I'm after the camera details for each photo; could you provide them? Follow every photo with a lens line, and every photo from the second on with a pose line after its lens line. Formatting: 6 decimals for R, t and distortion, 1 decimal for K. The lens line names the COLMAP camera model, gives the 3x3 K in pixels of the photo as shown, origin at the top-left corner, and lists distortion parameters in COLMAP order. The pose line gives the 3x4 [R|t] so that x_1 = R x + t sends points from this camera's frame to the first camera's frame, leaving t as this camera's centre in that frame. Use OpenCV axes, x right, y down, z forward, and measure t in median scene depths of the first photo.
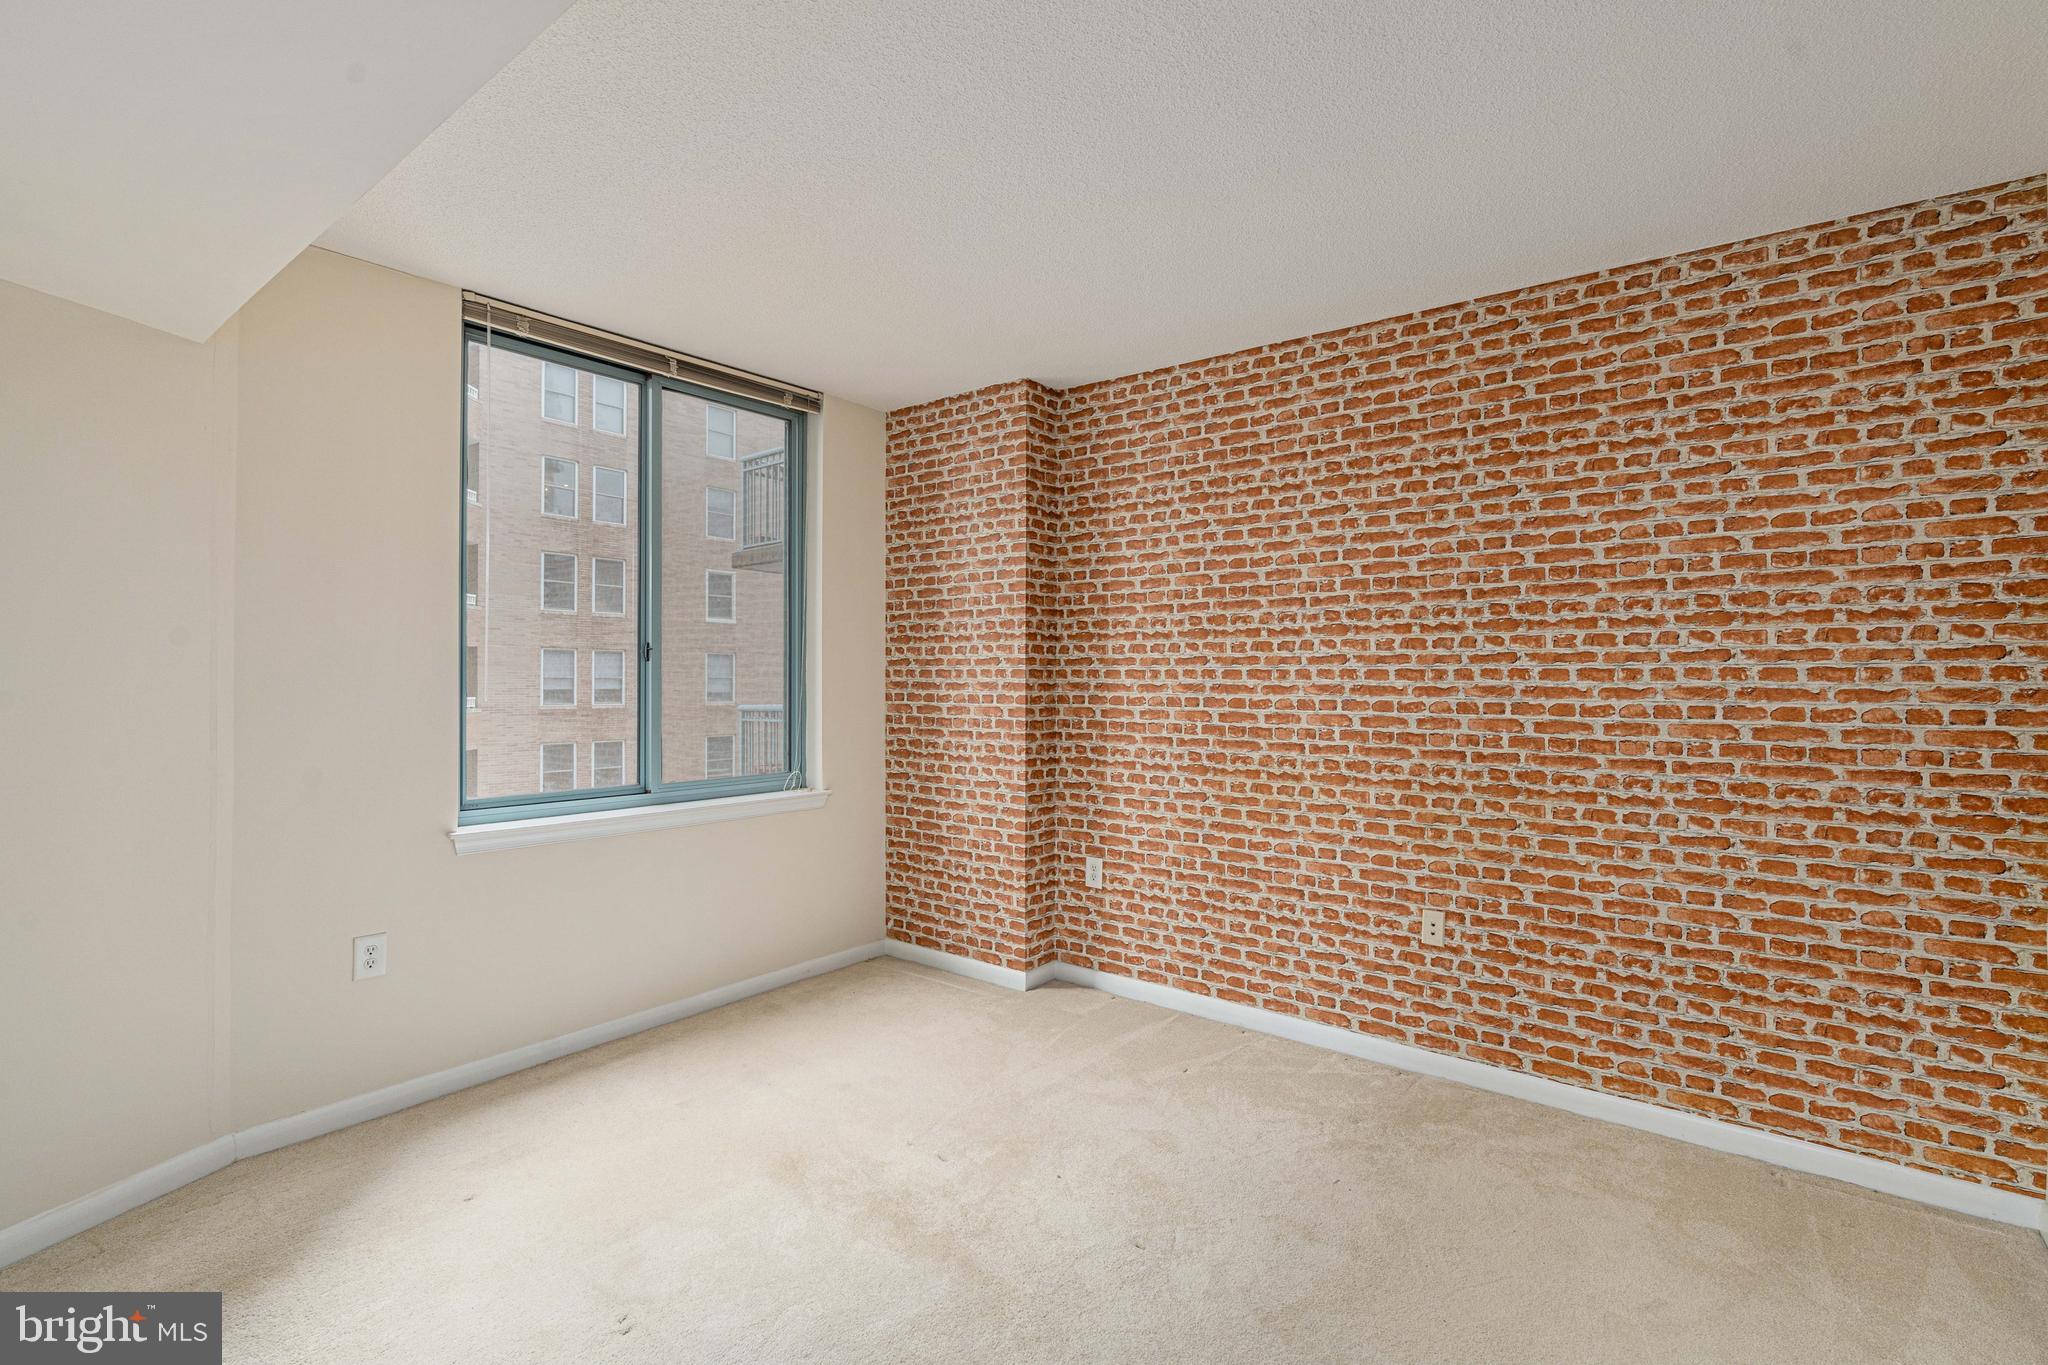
lens RADIAL K [[947.0, 0, 1026.4], [0, 947.0, 677.5], [0, 0, 1]] dist [0.000421, 0.000949]
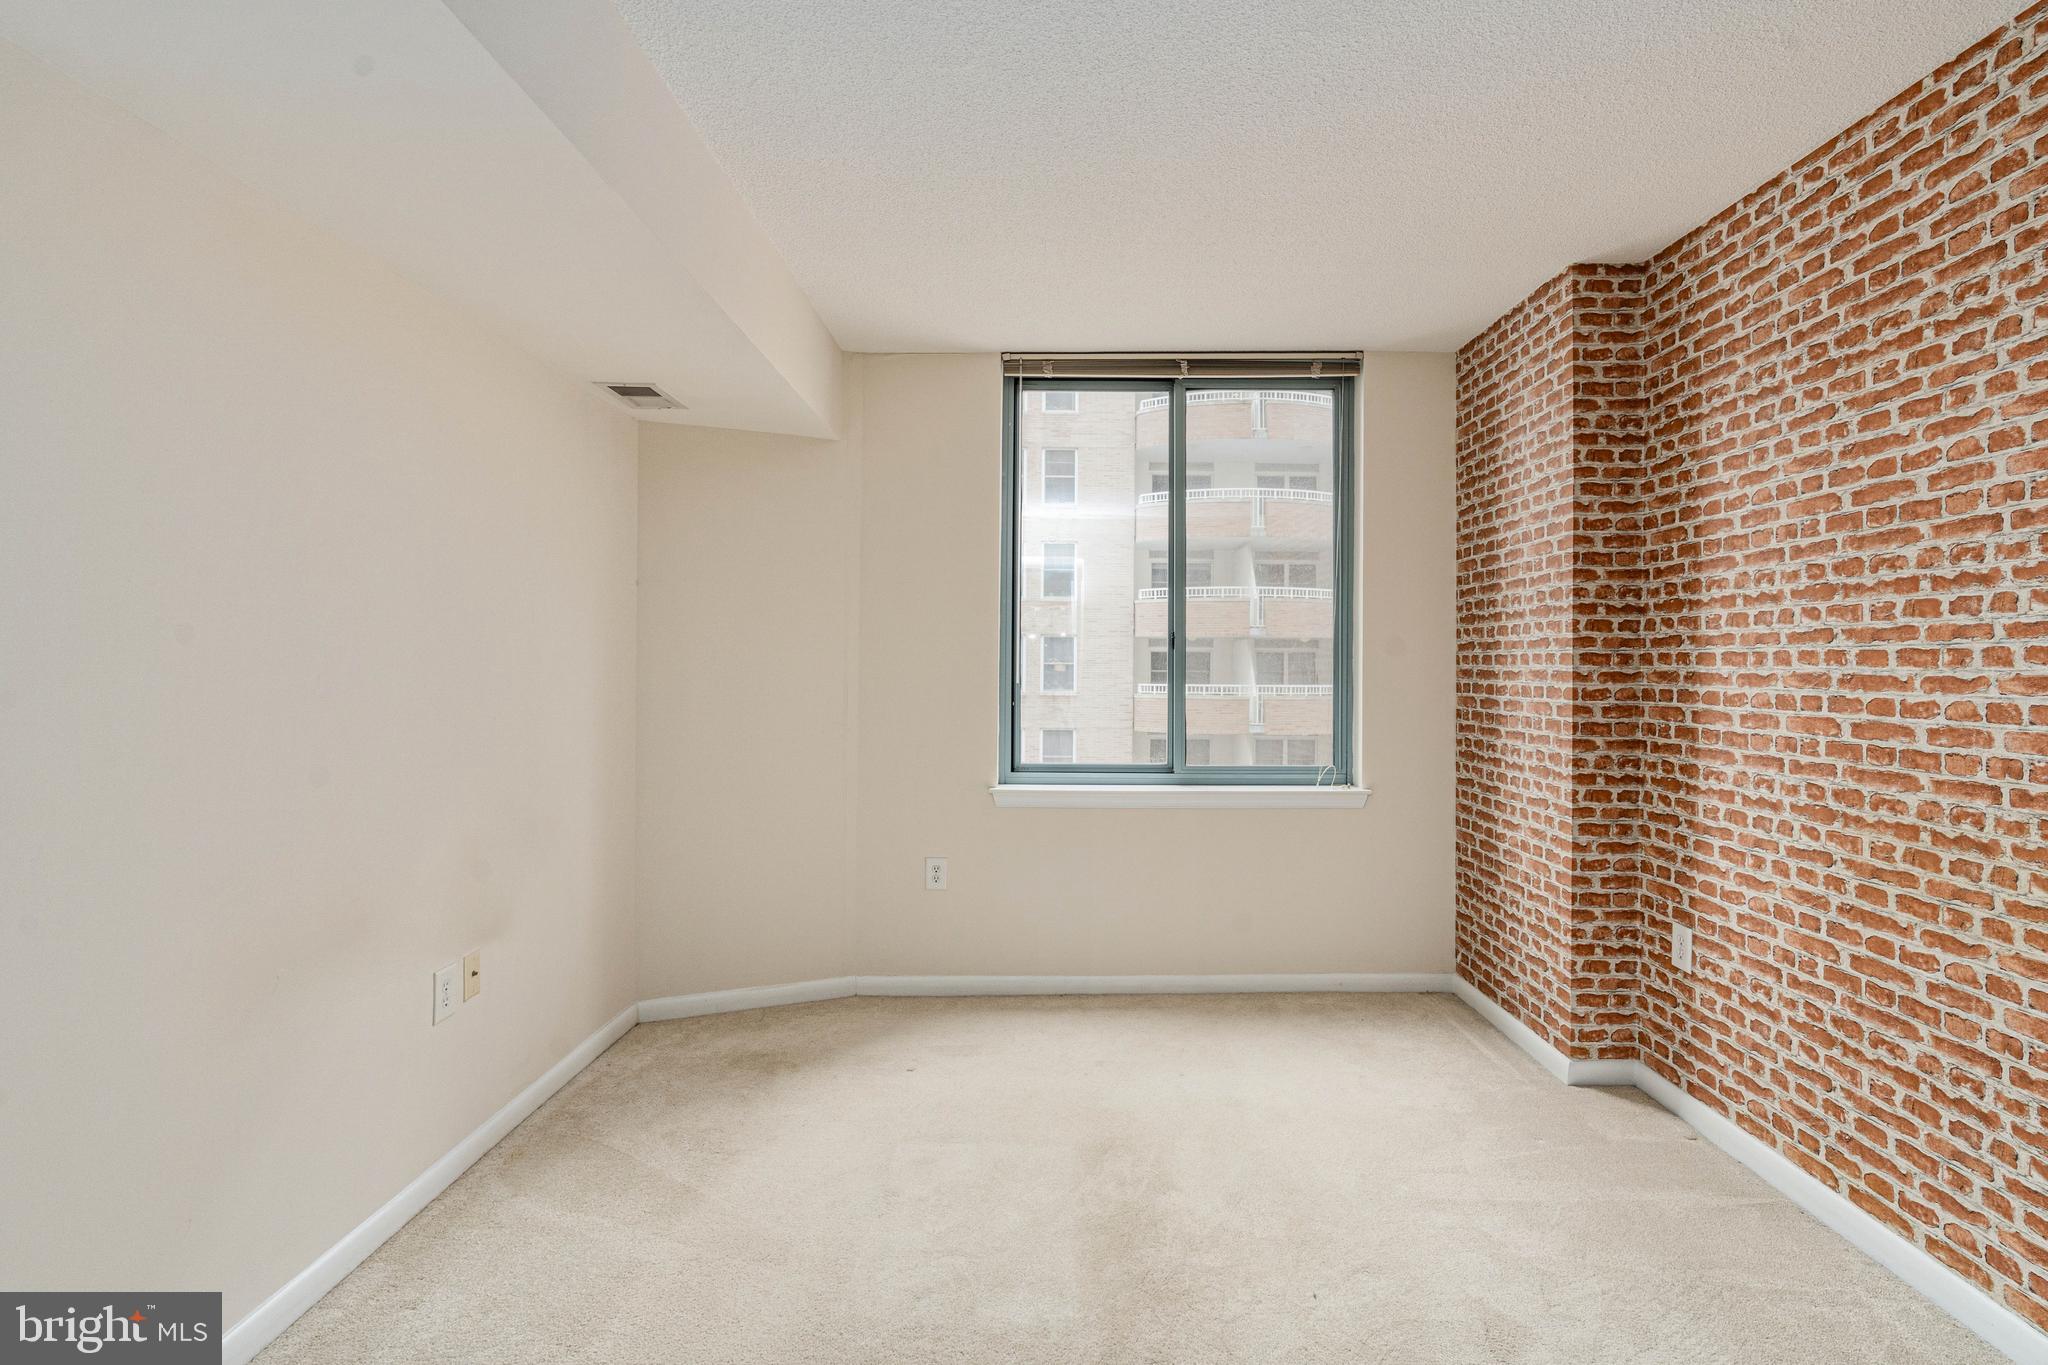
lens RADIAL K [[955.3, 0, 1048.3], [0, 955.3, 659.3], [0, 0, 1]] dist [-0.002310, 0.006603]
pose [[0.623494, -0.005164, -0.781811, 0.340330], [-0.001416, 0.999969, -0.007734, 0.002709], [0.781826, 0.005929, 0.623468, 0.213839]]
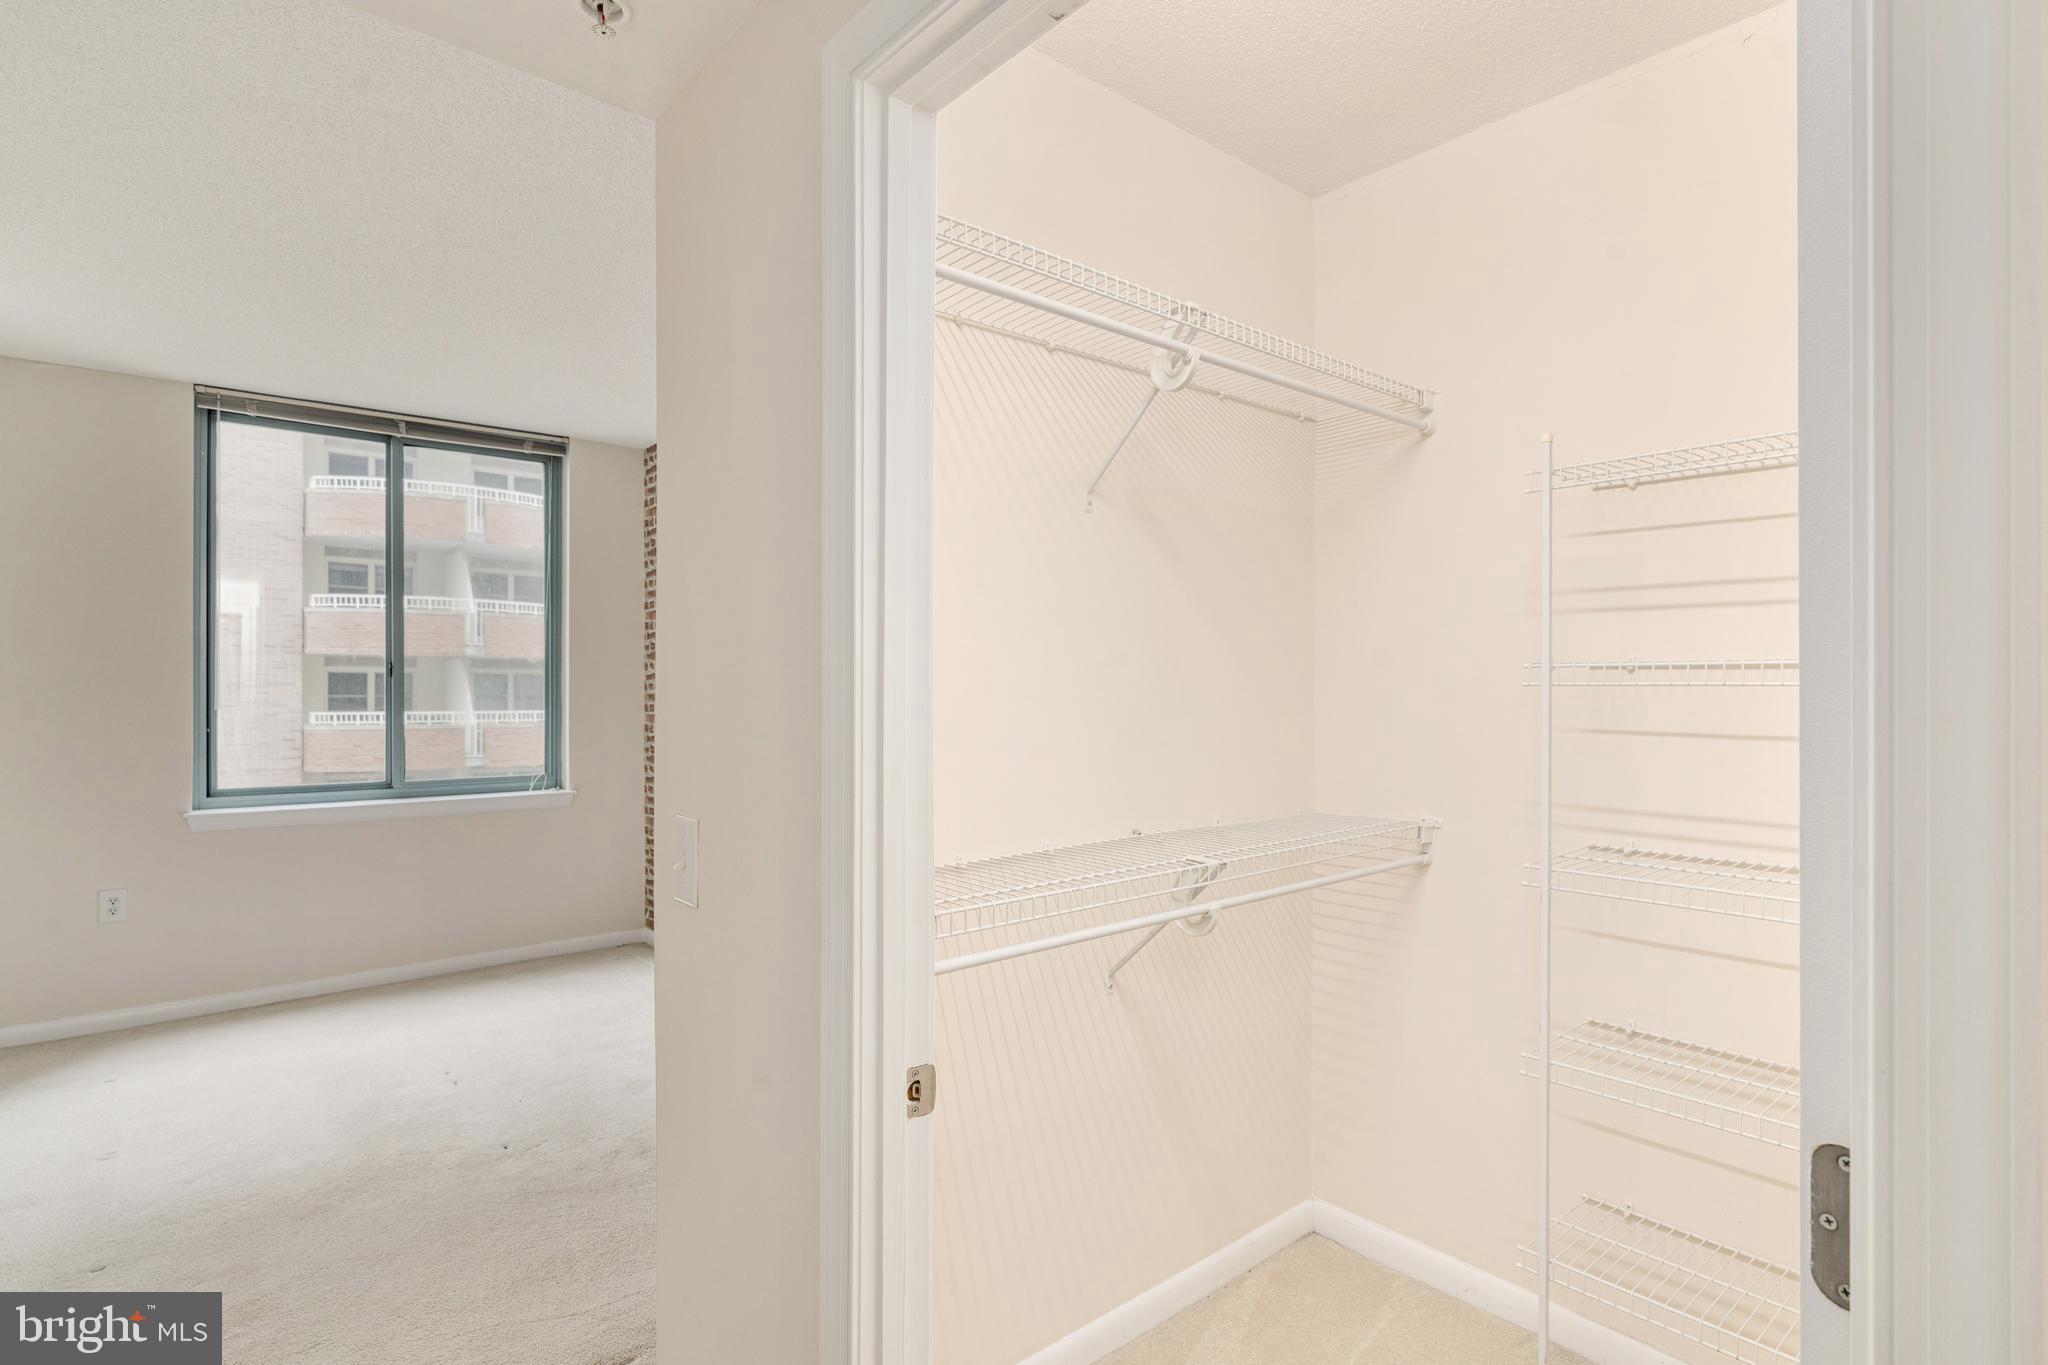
lens RADIAL K [[1036.0, 0, 1032.0], [0, 1036.0, 695.6], [0, 0, 1]] dist [0.000280, -0.000543]
pose [[0.982217, -0.000685, -0.187746, 0.609769], [0.001831, 0.999981, 0.005928, -0.000112], [0.187738, -0.006167, 0.982200, -0.118626]]
